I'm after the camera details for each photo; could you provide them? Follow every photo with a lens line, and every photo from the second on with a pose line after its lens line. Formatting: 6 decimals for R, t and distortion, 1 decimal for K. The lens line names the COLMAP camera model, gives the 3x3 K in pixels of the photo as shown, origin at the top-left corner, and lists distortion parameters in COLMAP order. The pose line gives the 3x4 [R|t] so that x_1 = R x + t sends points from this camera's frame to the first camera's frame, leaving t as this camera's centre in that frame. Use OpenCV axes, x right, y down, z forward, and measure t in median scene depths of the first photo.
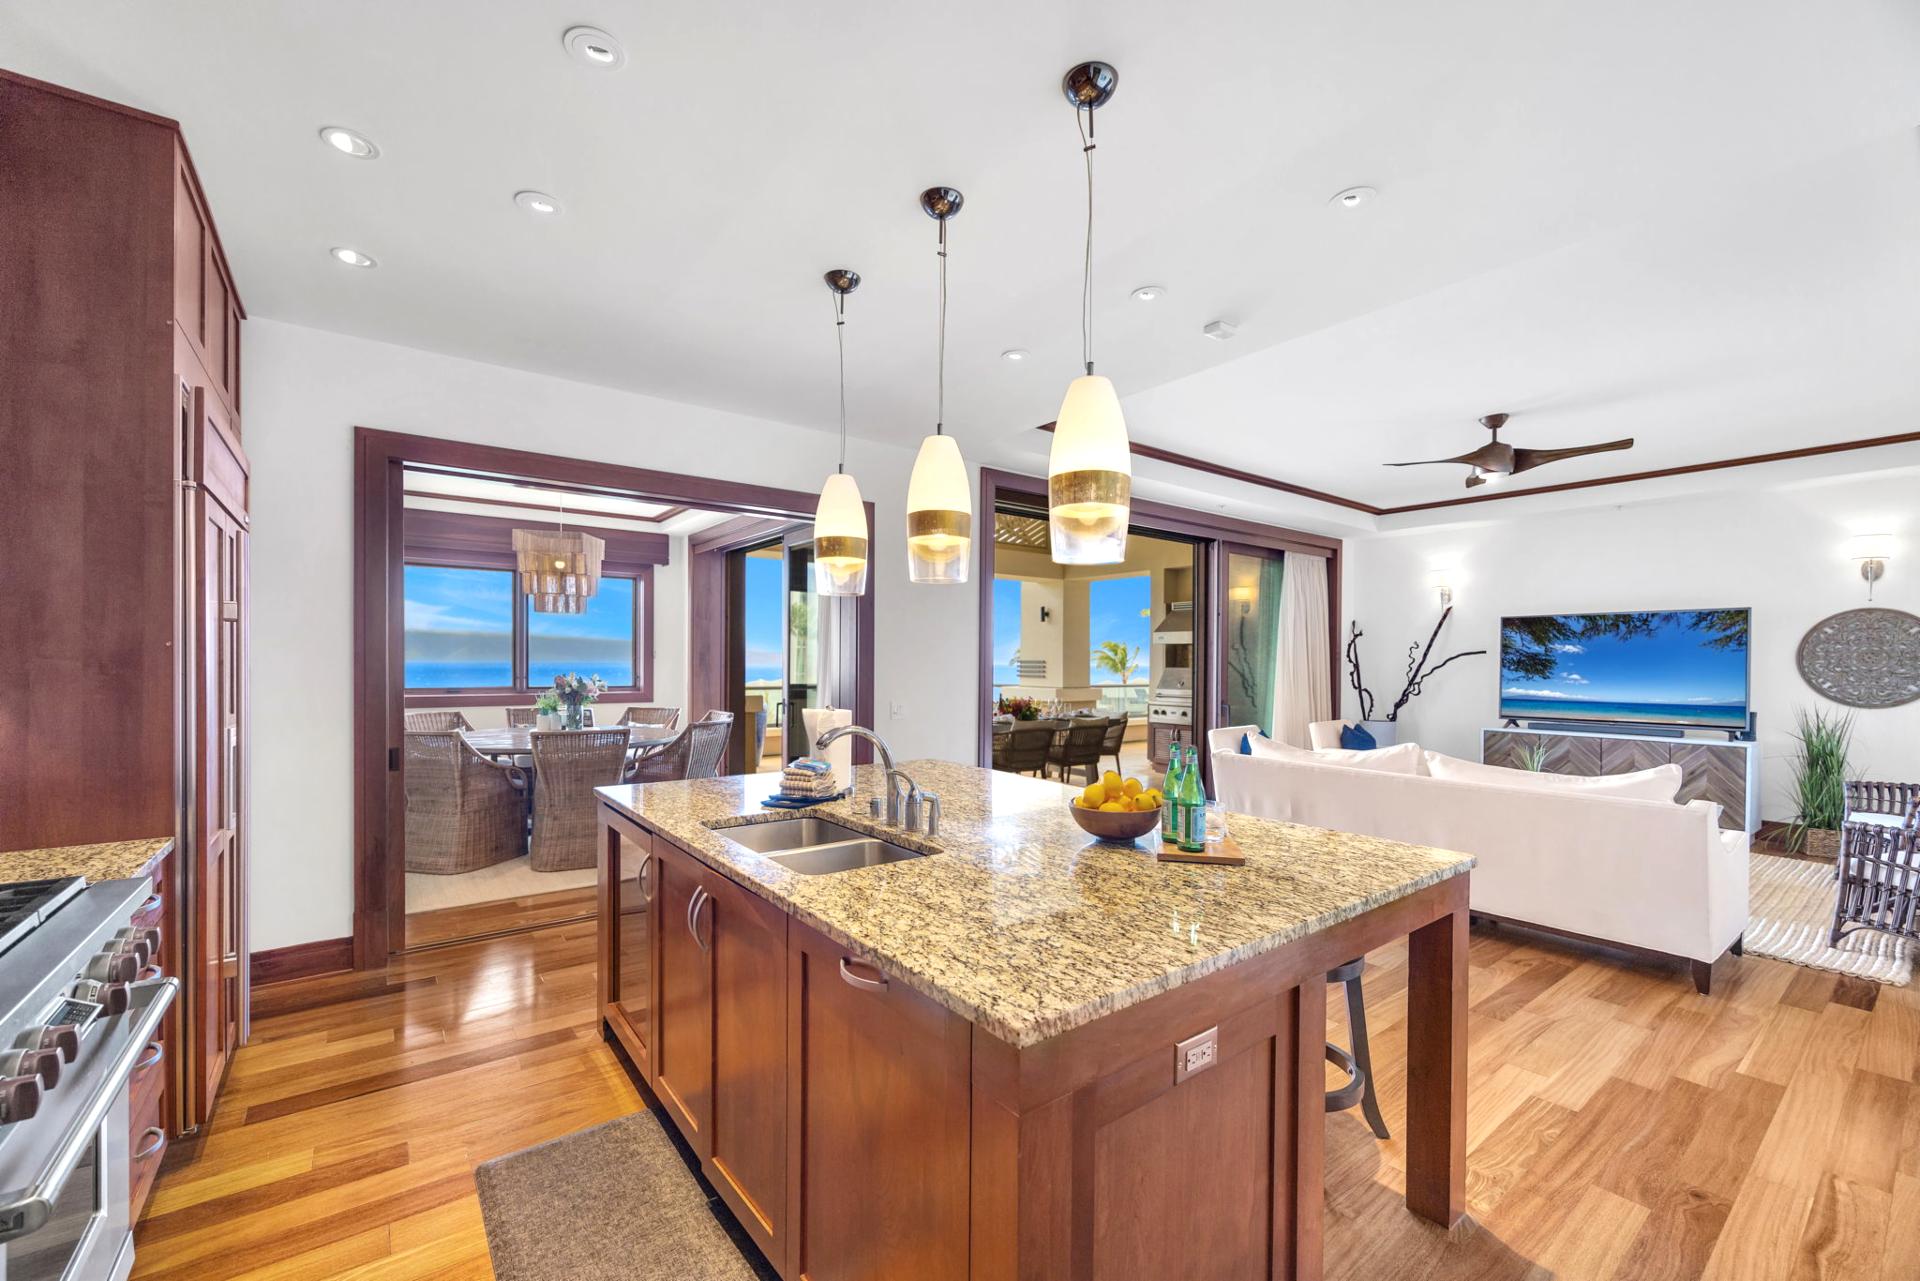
lens RADIAL K [[786.0, 0, 965.9], [0, 786.0, 654.9], [0, 0, 1]] dist [0.000173, -0.000898]
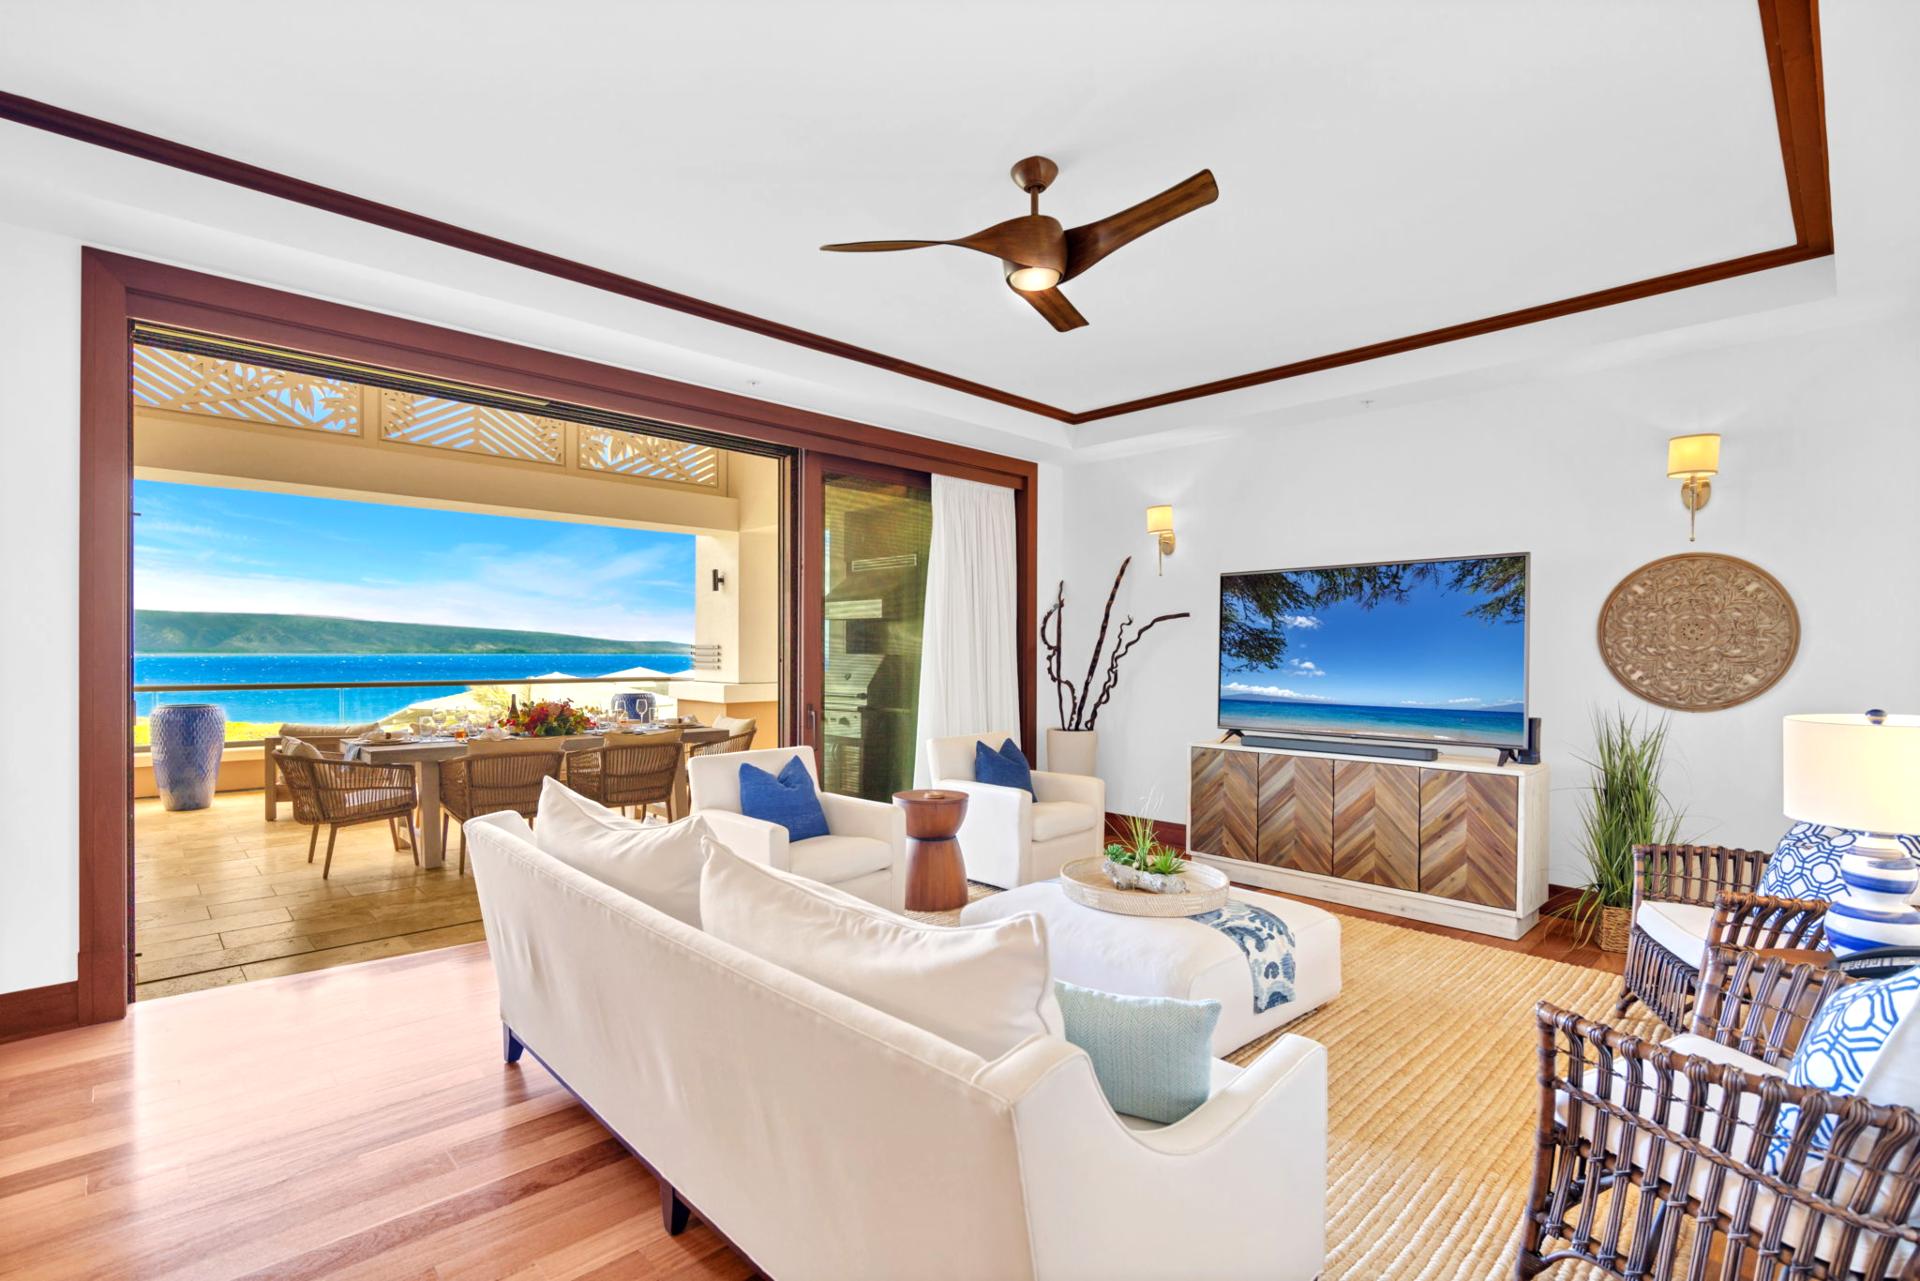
lens RADIAL K [[903.4, 0, 957.6], [0, 903.4, 650.0], [0, 0, 1]] dist [-0.015128, 0.001102]
pose [[0.992521, -0.003410, 0.122024, 0.426120], [0.002344, 0.999958, 0.008878, 0.009278], [-0.122049, -0.008526, 0.992487, 0.319775]]
